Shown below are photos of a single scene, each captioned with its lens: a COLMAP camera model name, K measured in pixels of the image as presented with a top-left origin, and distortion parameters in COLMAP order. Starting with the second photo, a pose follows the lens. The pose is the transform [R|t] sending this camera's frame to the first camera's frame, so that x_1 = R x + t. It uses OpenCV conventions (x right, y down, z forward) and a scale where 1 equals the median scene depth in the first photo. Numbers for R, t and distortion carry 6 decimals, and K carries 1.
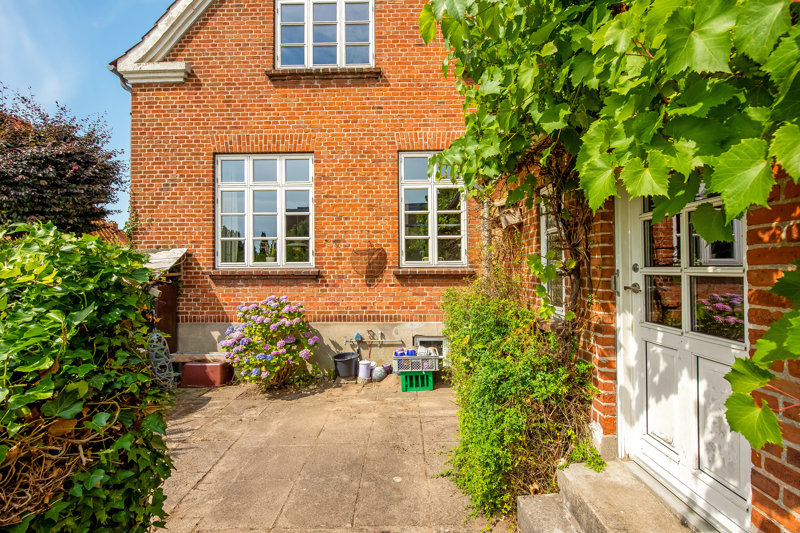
lens RADIAL K [[331.7, 0, 399.6], [0, 331.7, 267.4], [0, 0, 1]] dist [0.003795, 0.000164]
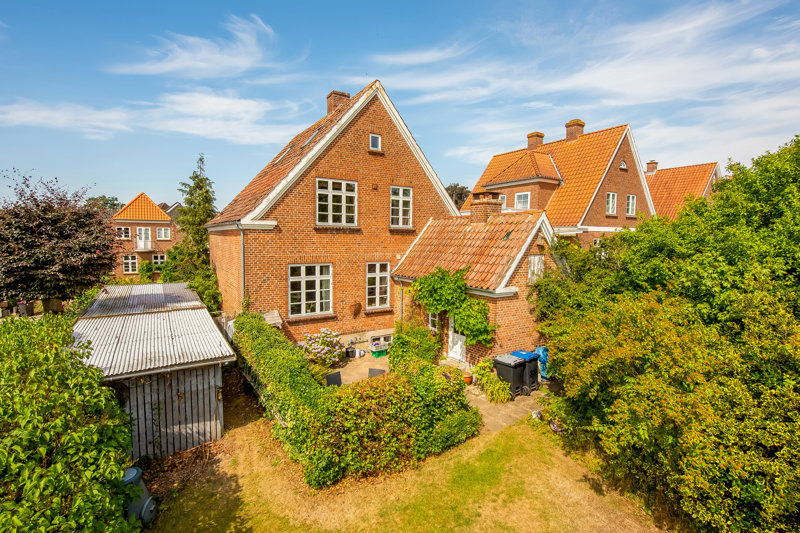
lens RADIAL K [[365.3, 0, 399.6], [0, 365.3, 266.8], [0, 0, 1]] dist [-0.000658, -0.000006]
pose [[0.828667, -0.026758, 0.559102, -1.275283], [-0.018552, 0.996995, 0.075211, -0.516867], [-0.559434, -0.072698, 0.825680, -1.306625]]
